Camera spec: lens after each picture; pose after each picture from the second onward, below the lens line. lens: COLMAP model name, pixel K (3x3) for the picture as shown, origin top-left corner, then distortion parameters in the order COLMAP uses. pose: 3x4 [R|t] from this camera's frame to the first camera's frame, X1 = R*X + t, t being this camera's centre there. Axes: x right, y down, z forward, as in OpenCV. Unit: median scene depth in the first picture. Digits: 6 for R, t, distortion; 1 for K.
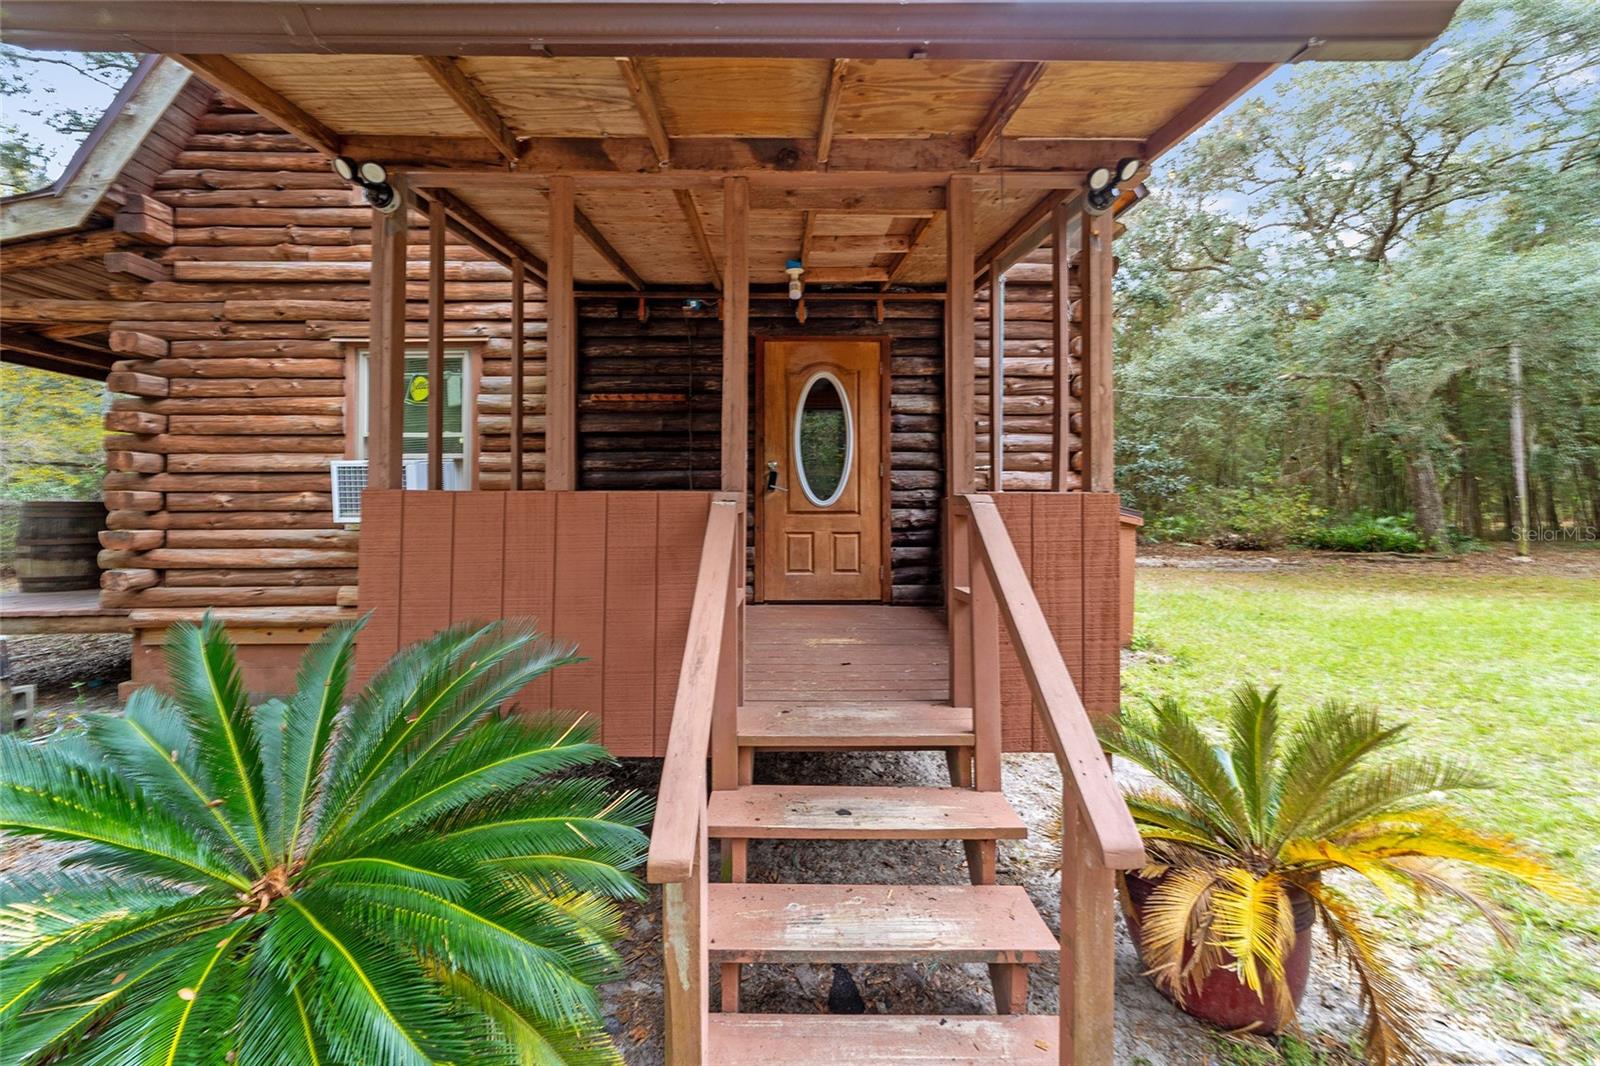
lens RADIAL K [[616.1, 0, 795.2], [0, 616.1, 500.4], [0, 0, 1]] dist [-0.007896, 0.002582]
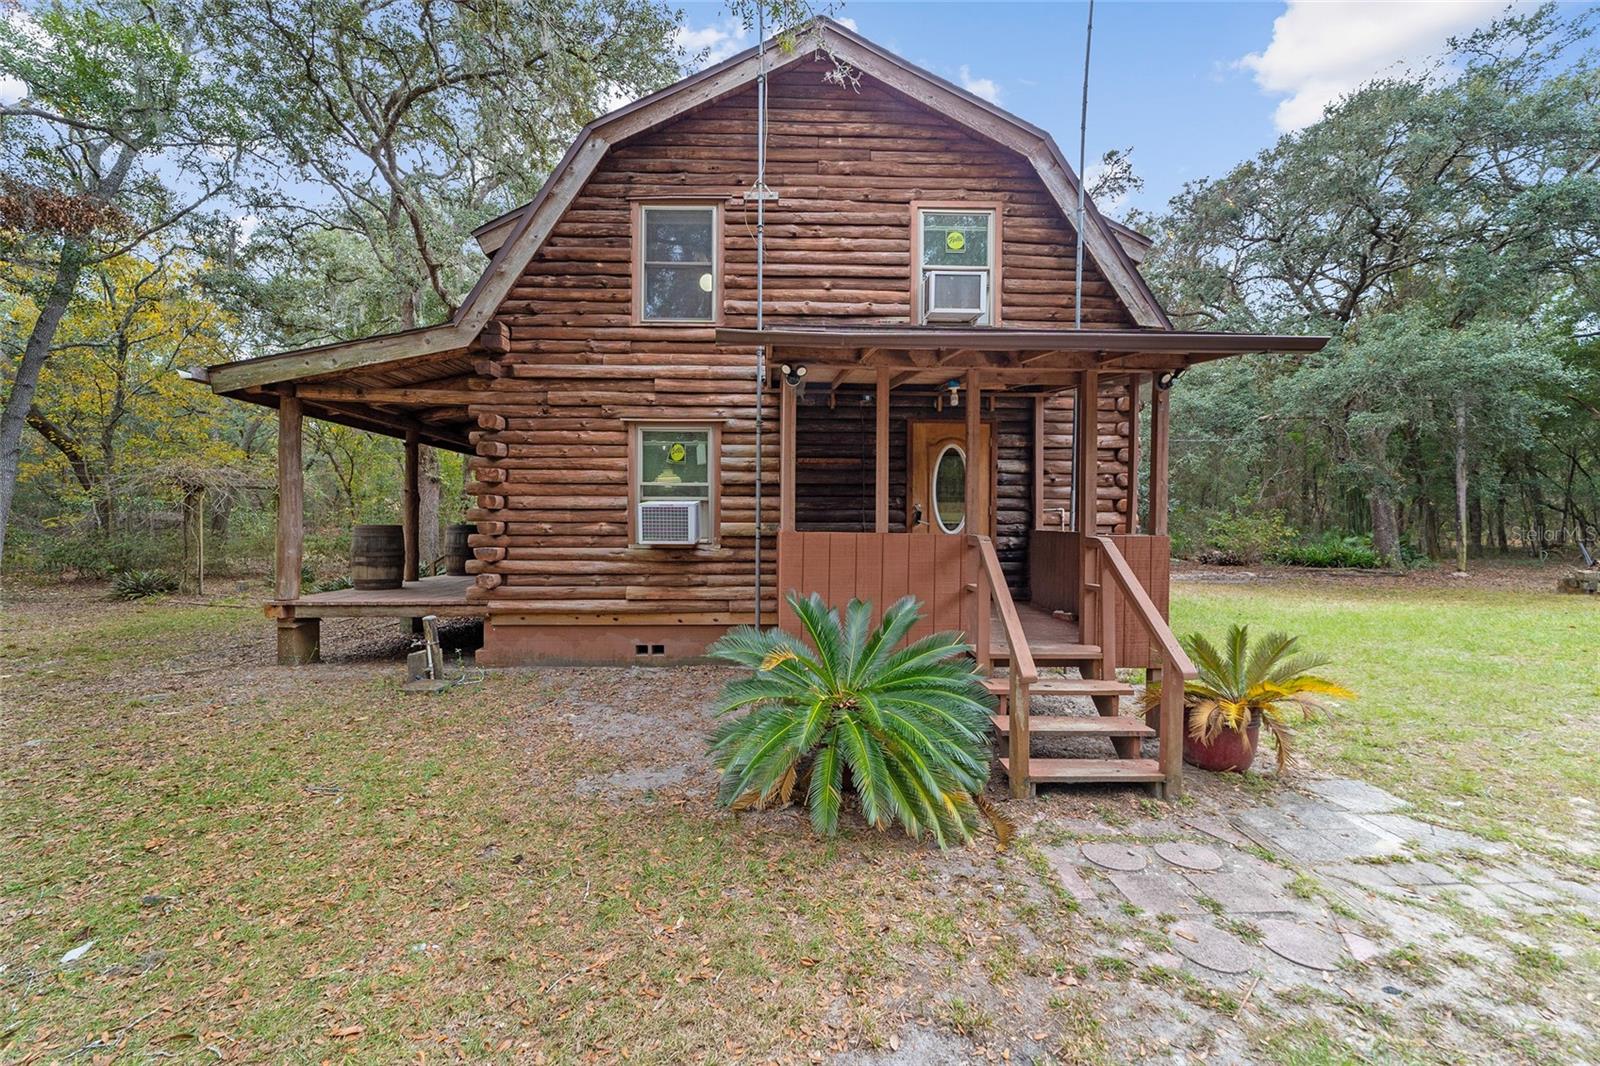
lens RADIAL K [[601.2, 0, 798.6], [0, 601.2, 528.5], [0, 0, 1]] dist [-0.002618, 0.001232]
pose [[0.999878, 0.006976, 0.013970, -0.342985], [-0.007310, 0.999685, 0.023993, -0.037161], [-0.013799, -0.024092, 0.999615, -0.449835]]
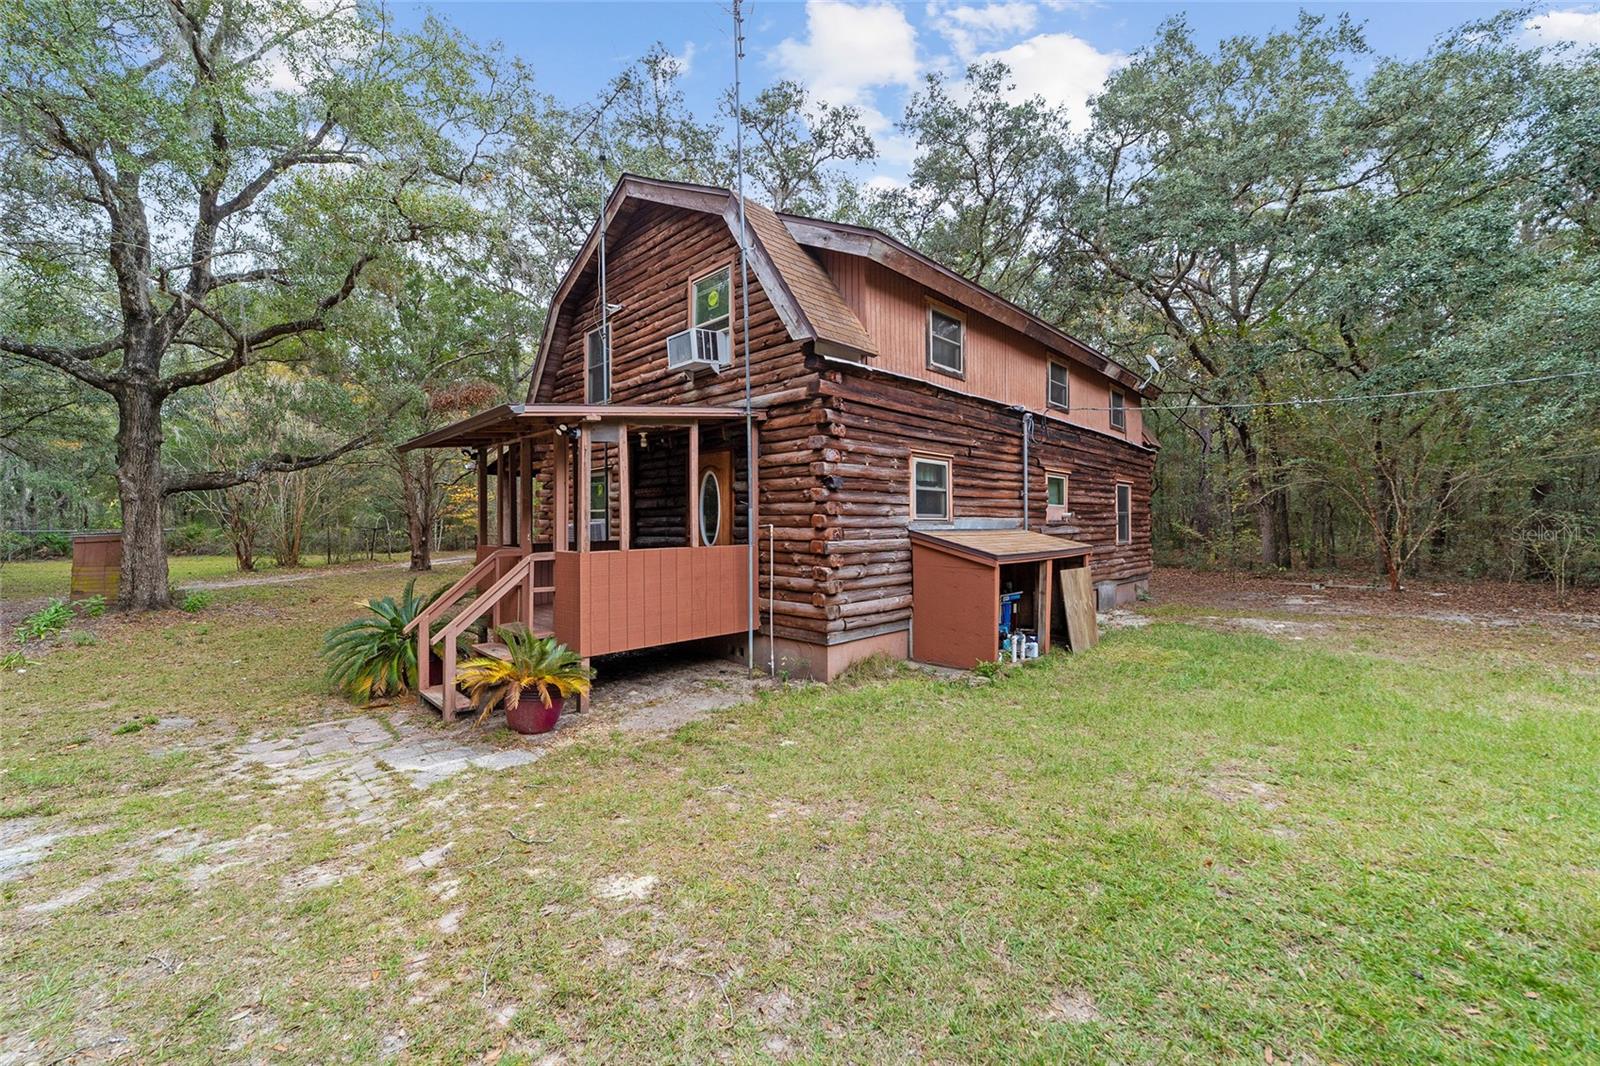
lens RADIAL K [[616.1, 0, 787.5], [0, 616.1, 518.4], [0, 0, 1]] dist [-0.007896, 0.002582]
pose [[0.704469, -0.012557, -0.709624, 1.594188], [0.015623, 0.999876, -0.002184, -0.071273], [0.709563, -0.009548, 0.704578, -0.041681]]
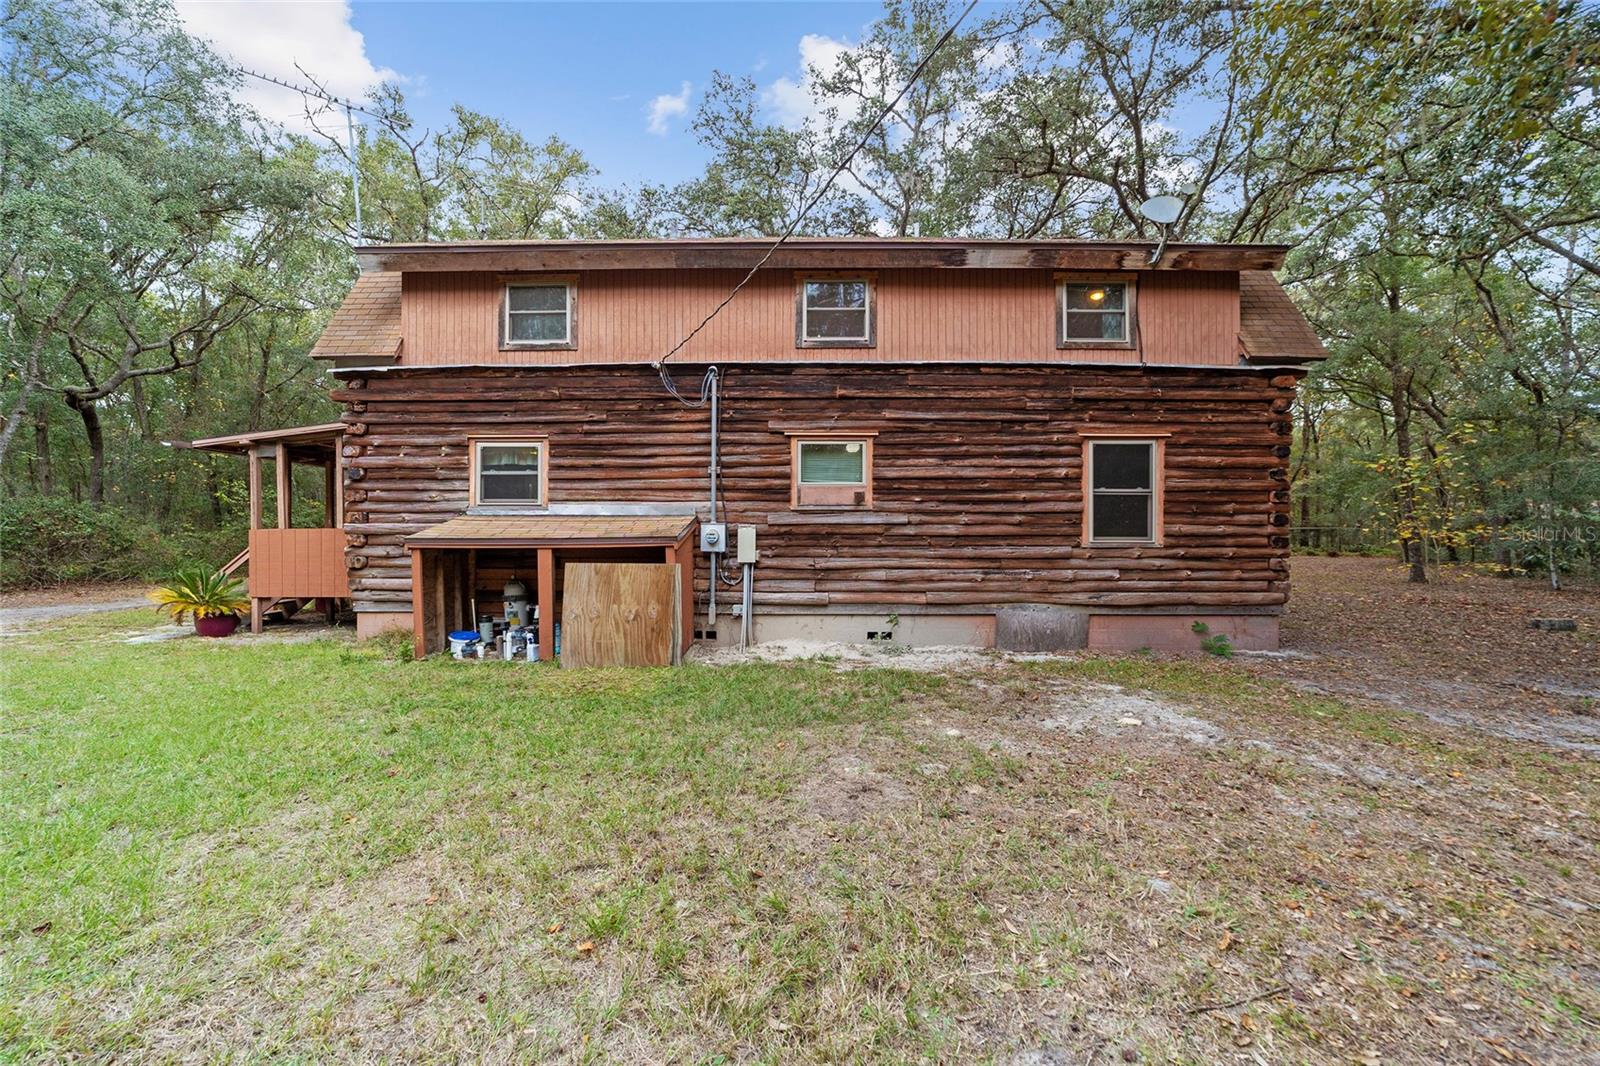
lens RADIAL K [[616.1, 0, 798.9], [0, 616.1, 537.5], [0, 0, 1]] dist [-0.007896, 0.002582]
pose [[-0.009722, 0.009089, -0.999911, 2.782616], [0.015518, 0.999840, 0.008937, 0.080370], [0.999832, -0.015430, -0.009862, 3.733095]]
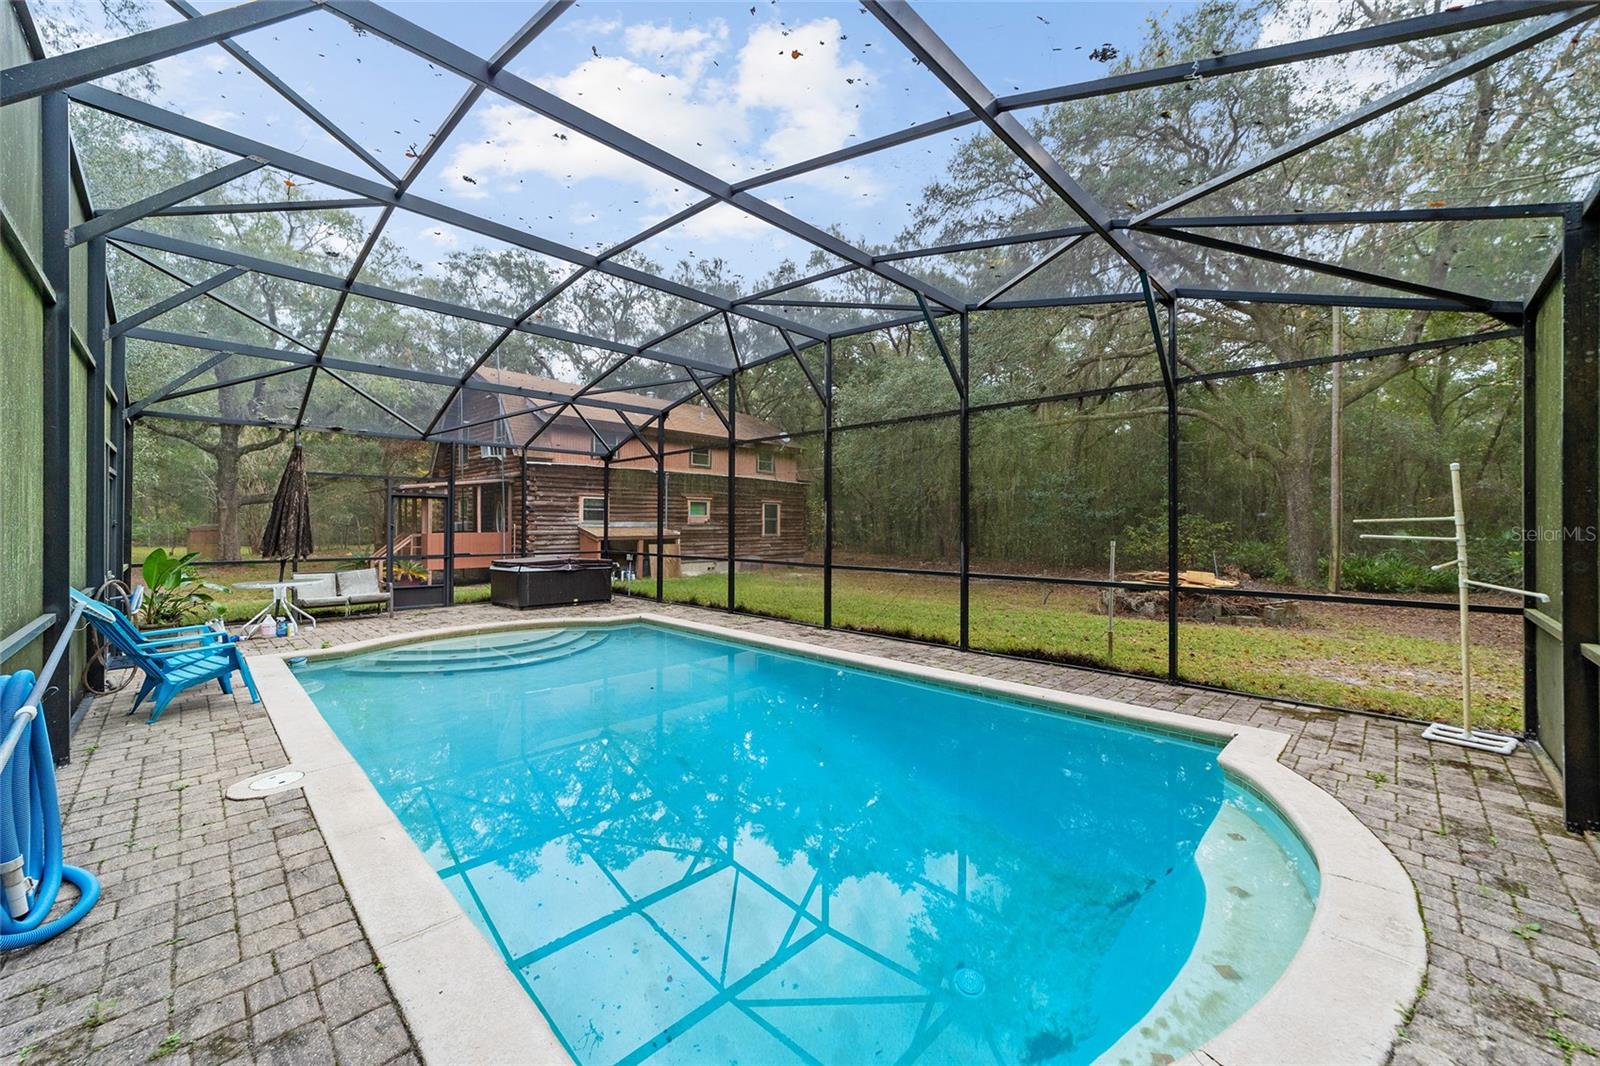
lens RADIAL K [[616.1, 0, 792.2], [0, 616.1, 527.4], [0, 0, 1]] dist [-0.007896, 0.002582]
pose [[0.730729, 0.003119, -0.682661, 6.184226], [0.008496, 0.999871, 0.013663, -0.081045], [0.682615, -0.015783, 0.730608, -0.997099]]
